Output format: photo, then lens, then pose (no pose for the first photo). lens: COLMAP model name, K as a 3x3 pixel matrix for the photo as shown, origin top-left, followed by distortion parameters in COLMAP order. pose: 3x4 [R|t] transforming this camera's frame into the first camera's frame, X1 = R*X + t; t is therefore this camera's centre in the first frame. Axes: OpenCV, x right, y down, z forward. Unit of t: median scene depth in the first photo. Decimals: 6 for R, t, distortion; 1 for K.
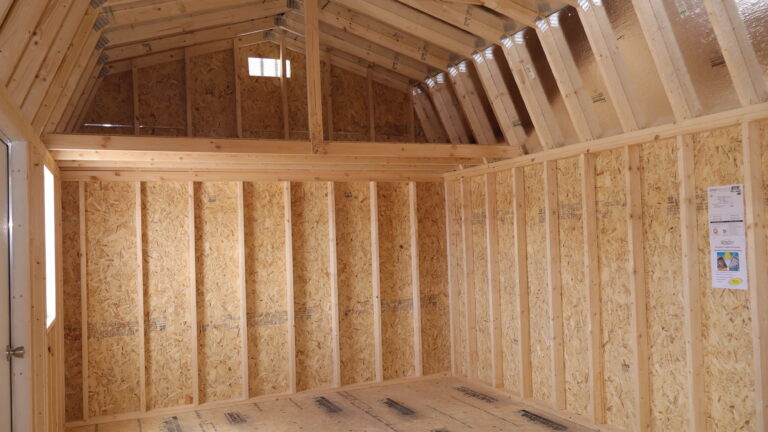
lens RADIAL K [[640.6, 0, 379.8], [0, 640.6, 214.7], [0, 0, 1]] dist [-0.002018, 0.000132]
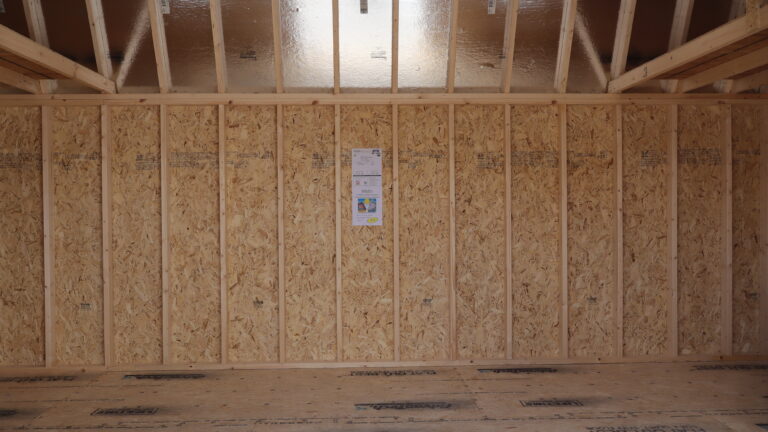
lens RADIAL K [[640.6, 0, 385.7], [0, 640.6, 215.6], [0, 0, 1]] dist [-0.002018, 0.000132]
pose [[0.354565, 0.025609, 0.934681, -0.614369], [-0.038096, 0.999190, -0.012925, 0.097557], [-0.934255, -0.031025, 0.355253, 0.431111]]
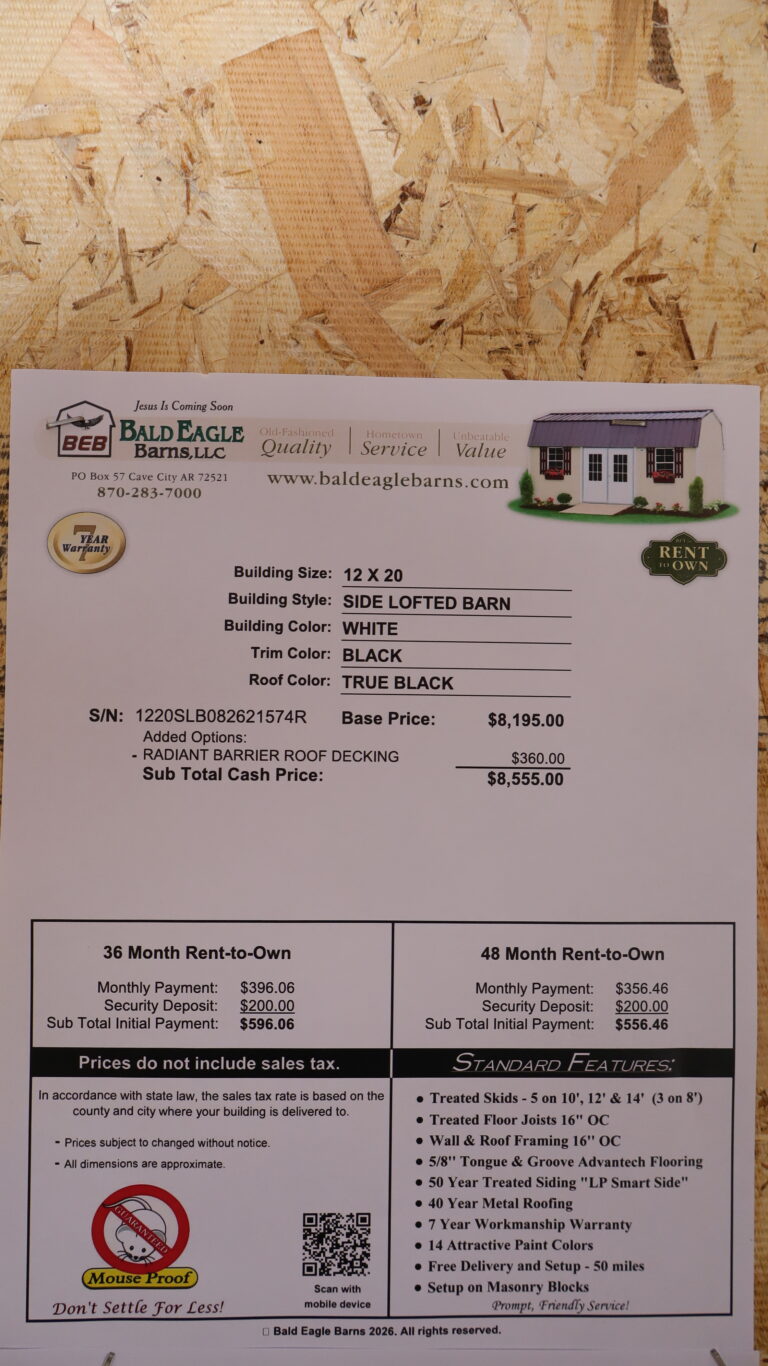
lens RADIAL K [[1139.3, 0, 384.1], [0, 1139.3, 683.2], [0, 0, 1]] dist [-0.002018, 0.000132]
pose [[0.369799, 0.071511, 0.926355, 0.401549], [-0.058729, 0.996839, -0.053508, -0.013554], [-0.927254, -0.034617, 0.372830, 0.857017]]
